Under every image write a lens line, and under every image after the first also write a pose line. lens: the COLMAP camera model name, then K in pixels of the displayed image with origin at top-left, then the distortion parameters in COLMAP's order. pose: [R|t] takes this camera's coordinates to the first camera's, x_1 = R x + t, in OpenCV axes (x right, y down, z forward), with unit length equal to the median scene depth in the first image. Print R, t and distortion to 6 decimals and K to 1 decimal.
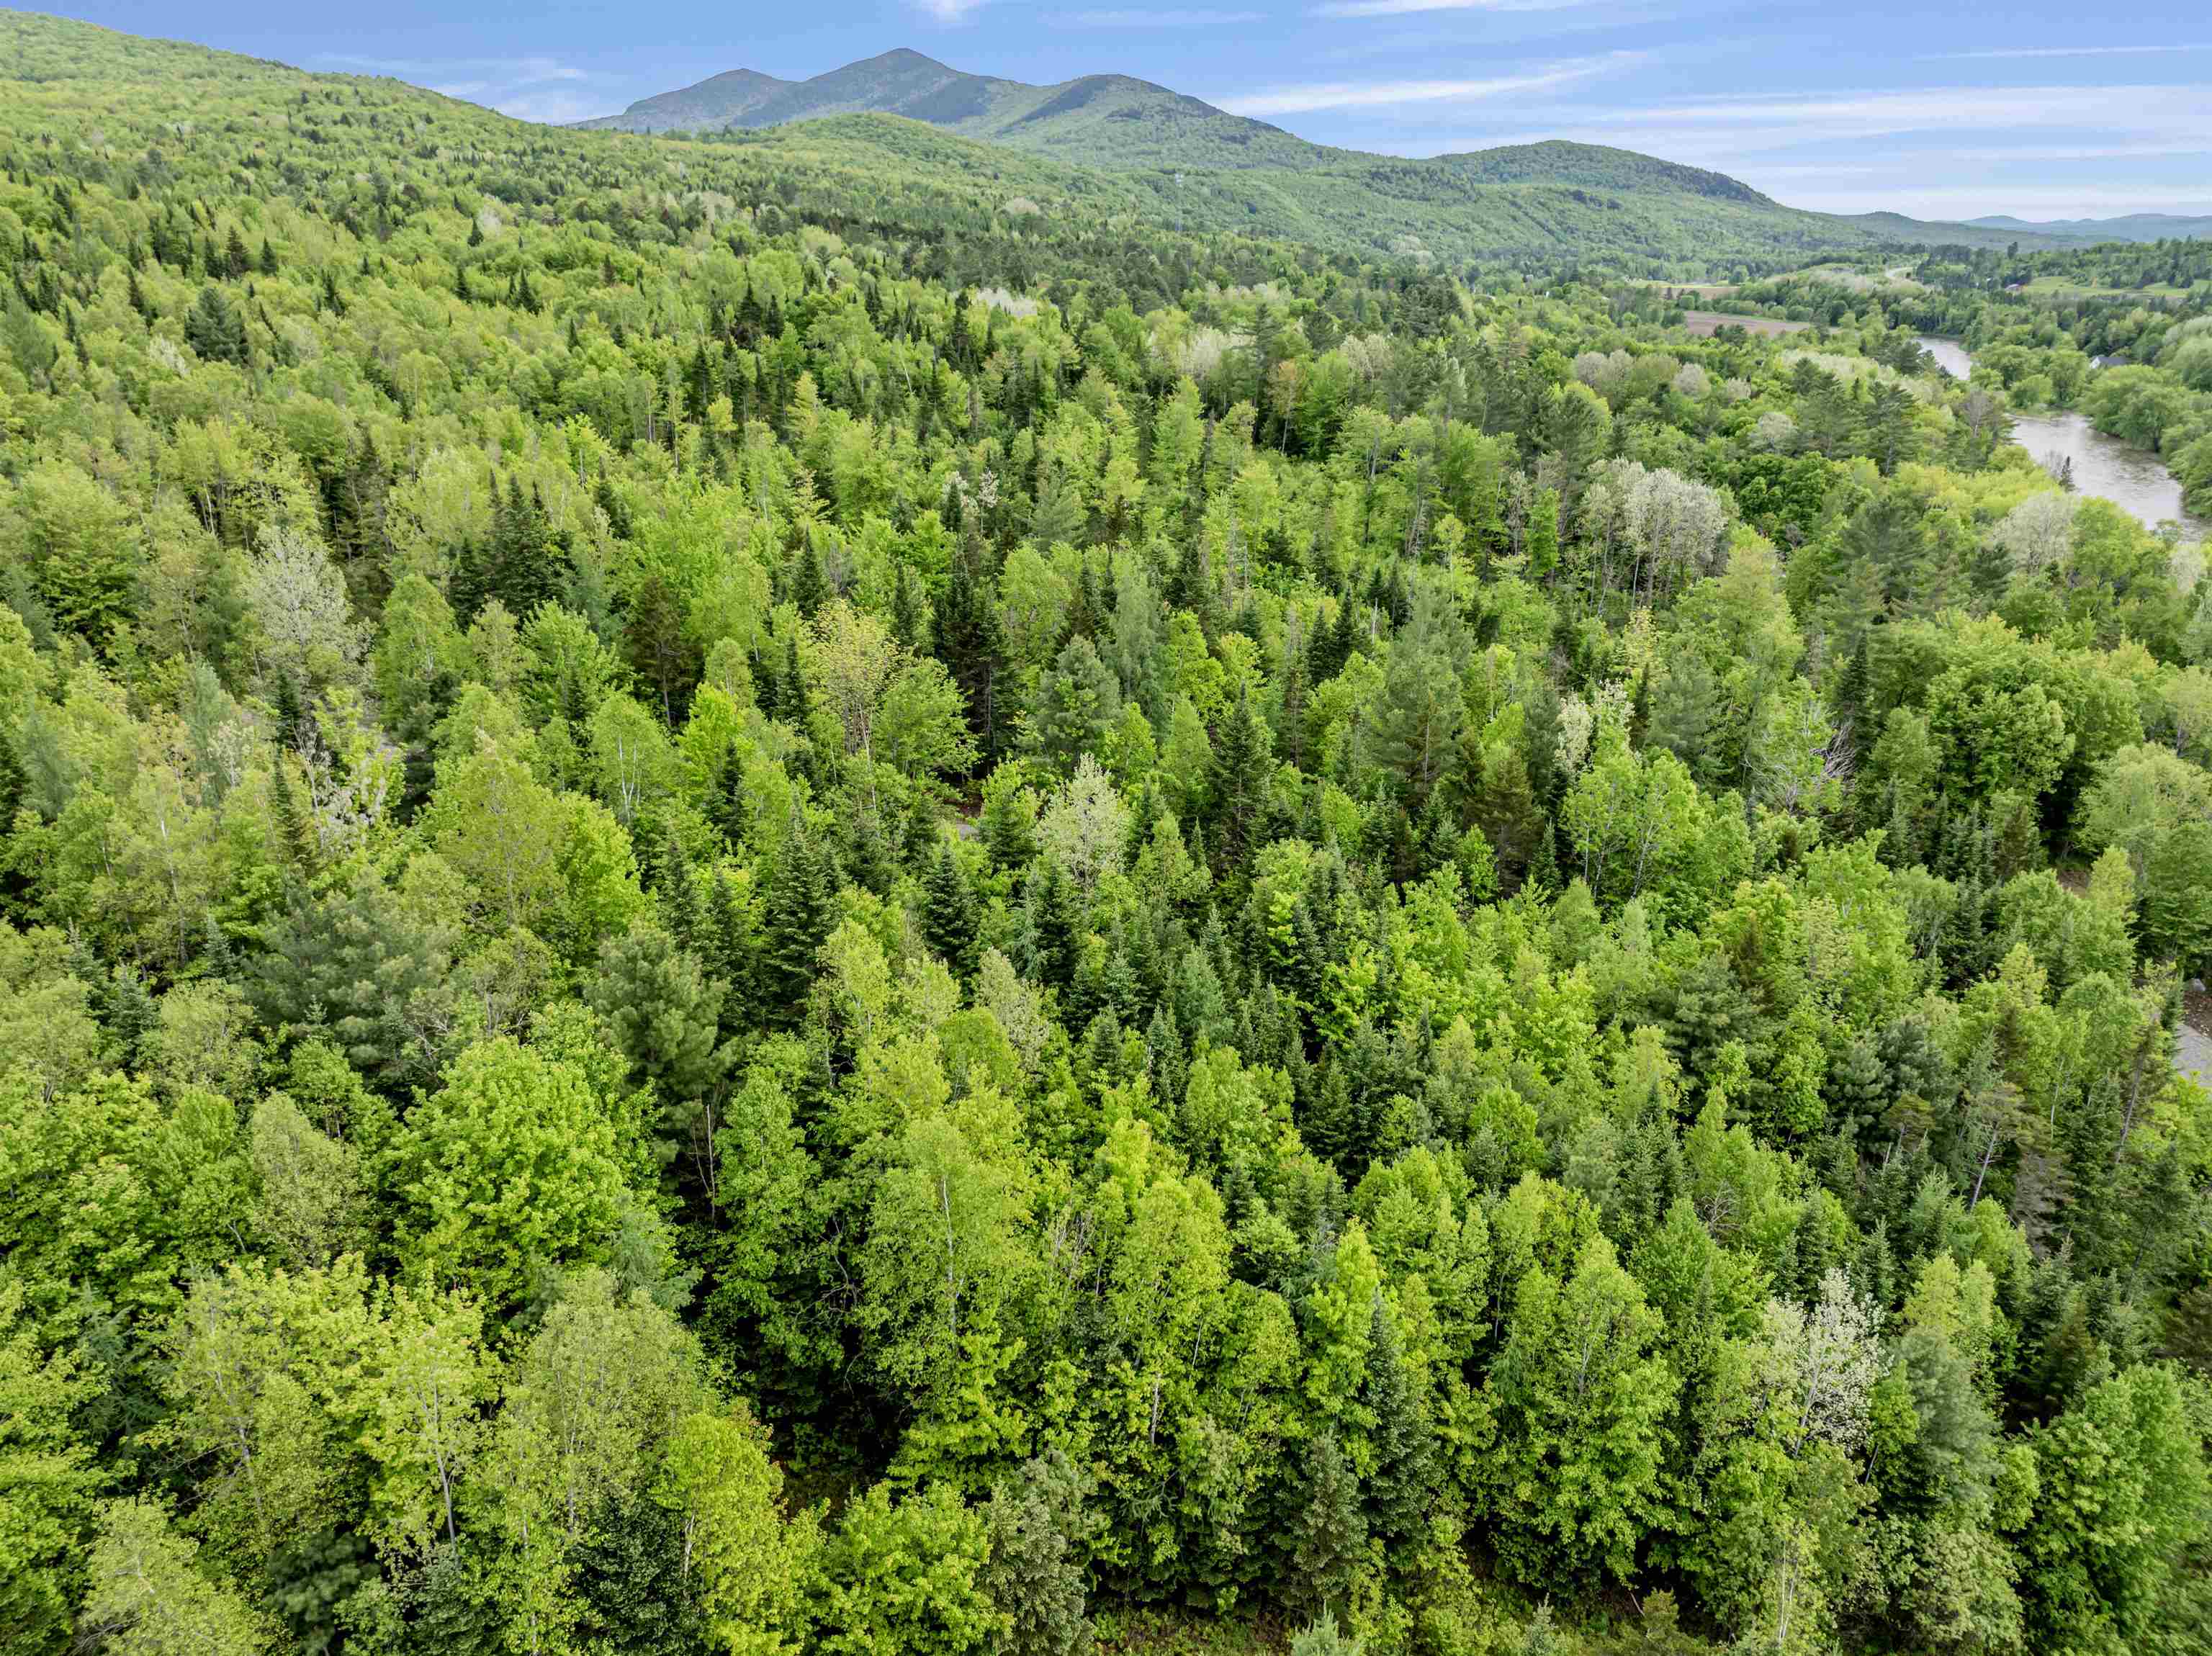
lens RADIAL K [[1556.8, 0, 1107.5], [0, 1556.8, 839.4], [0, 0, 1]] dist [-0.060210, 0.034234]
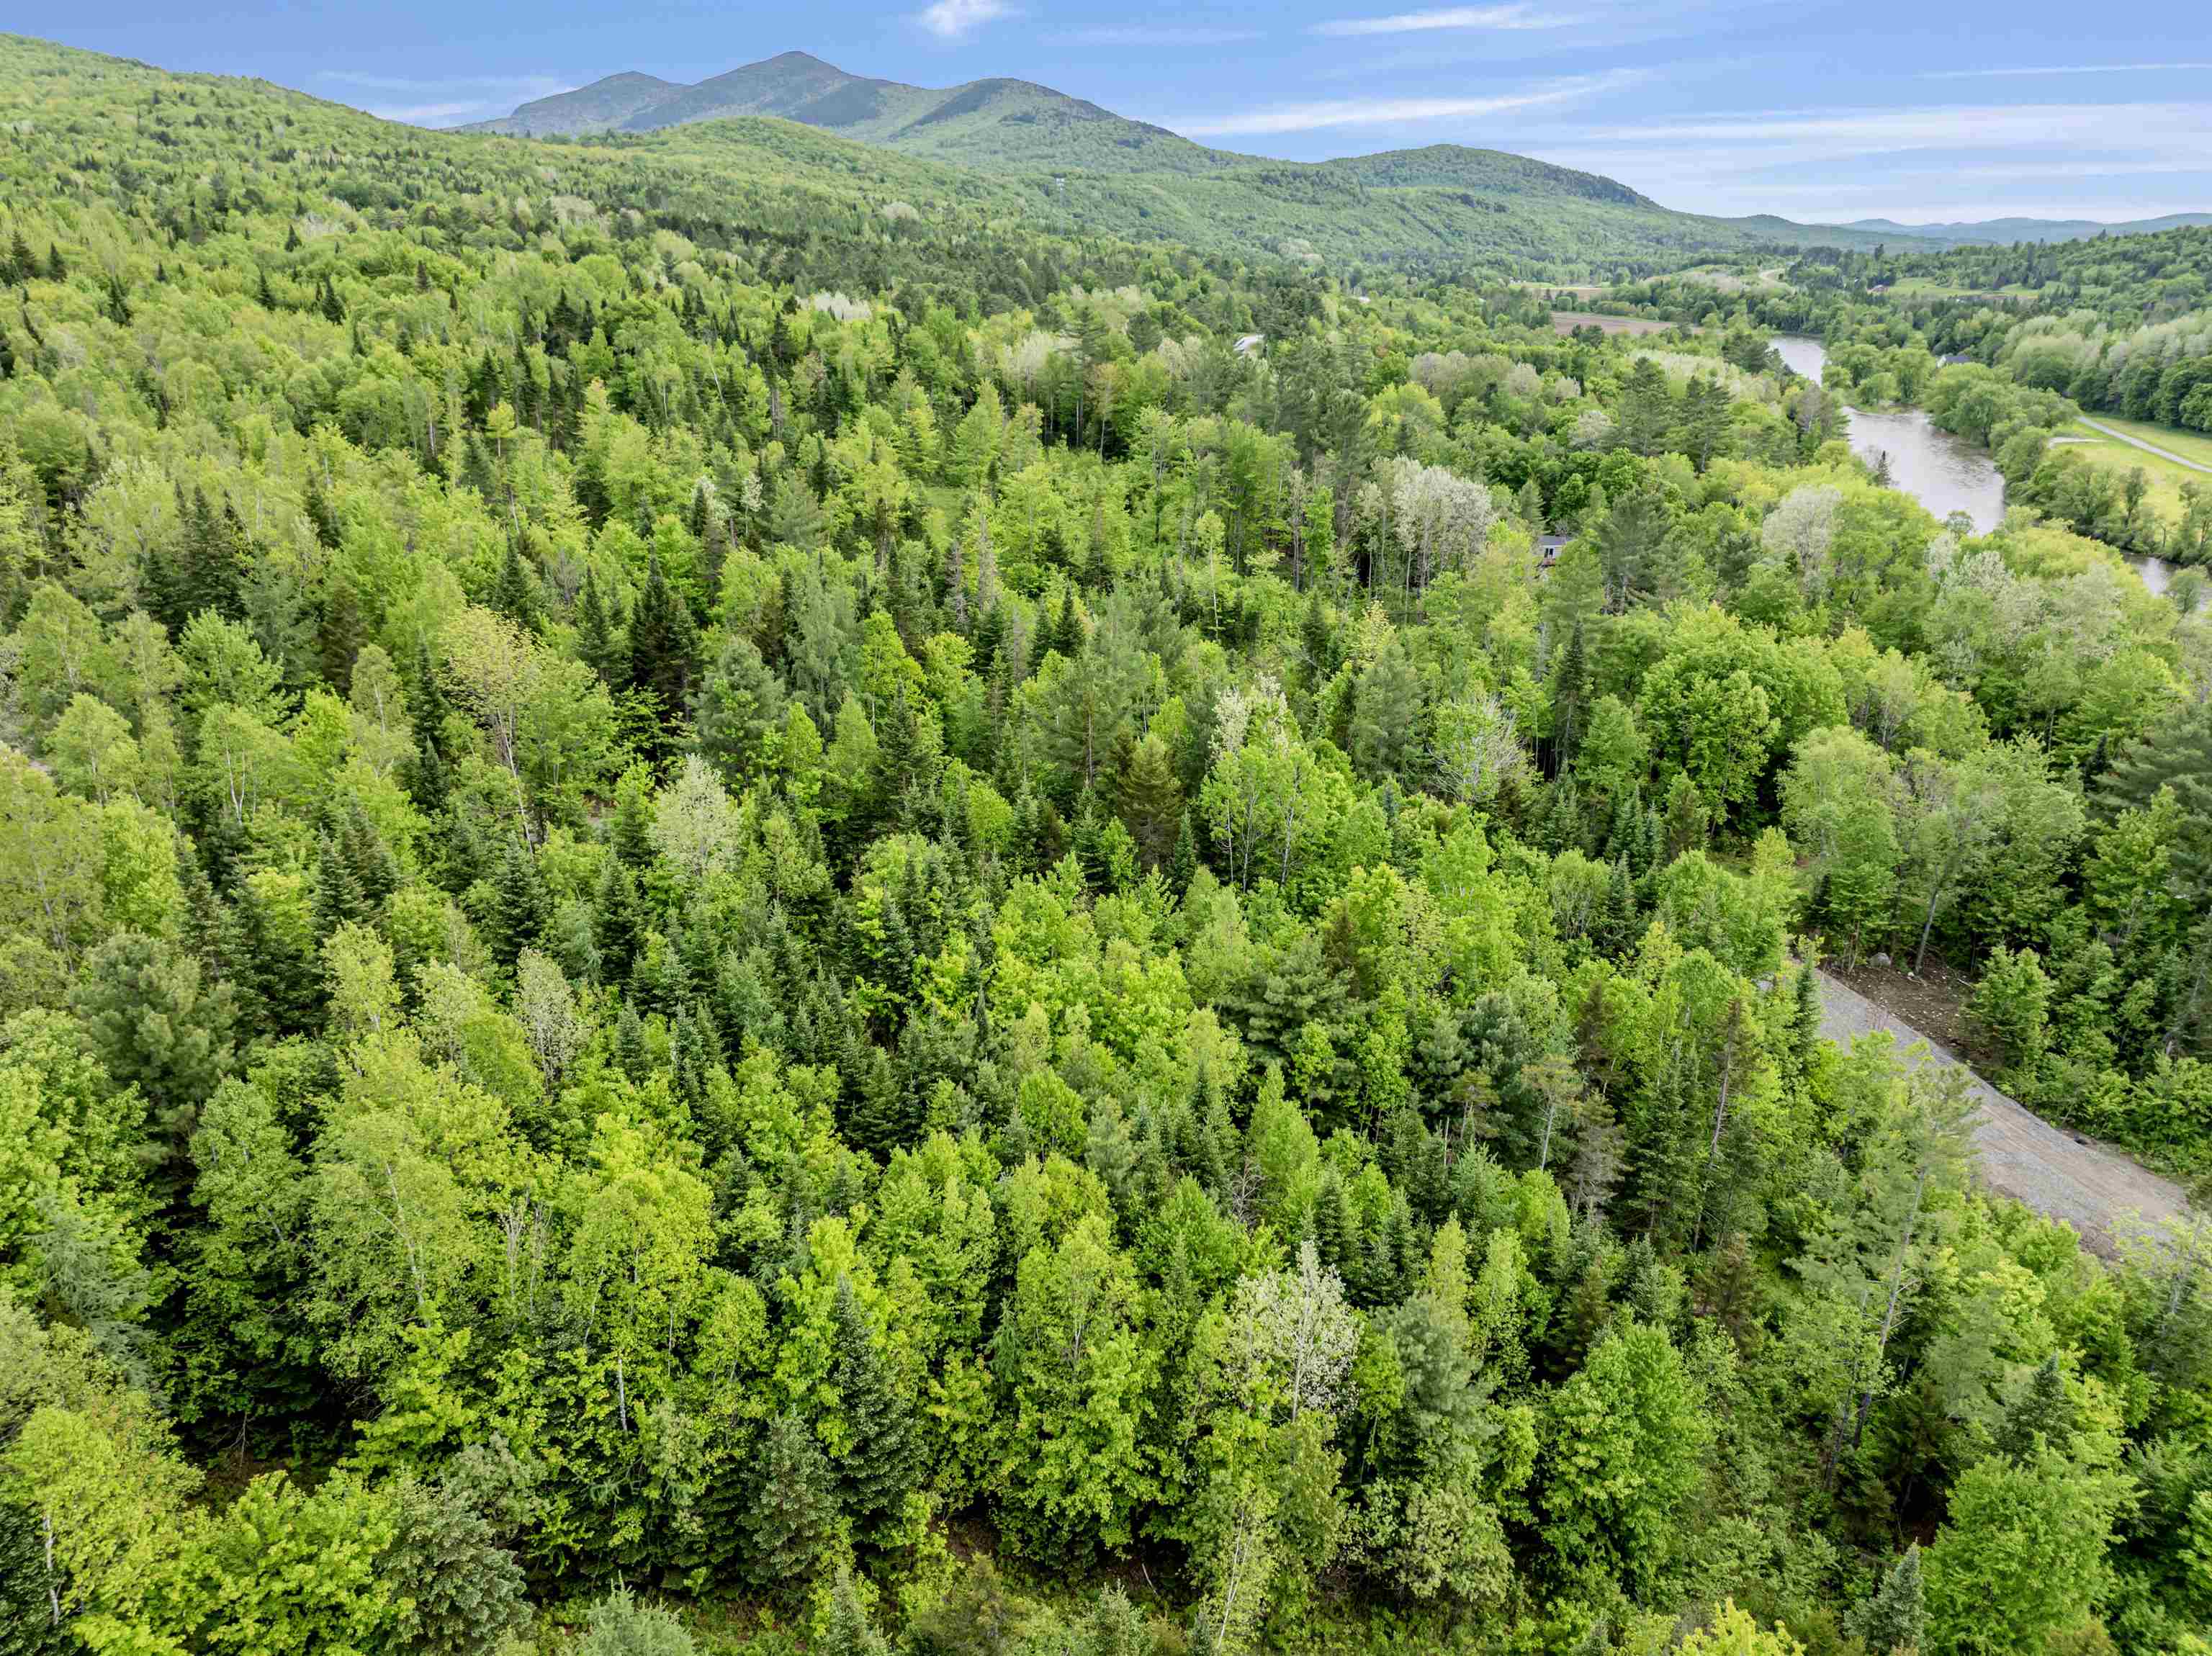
lens RADIAL K [[1556.8, 0, 1103.7], [0, 1556.8, 844.2], [0, 0, 1]] dist [-0.060210, 0.034234]
pose [[0.998332, -0.020798, 0.053855, 0.135791], [0.020765, 0.999784, 0.001169, 0.005581], [-0.053867, -0.000049, 0.998548, -0.012010]]
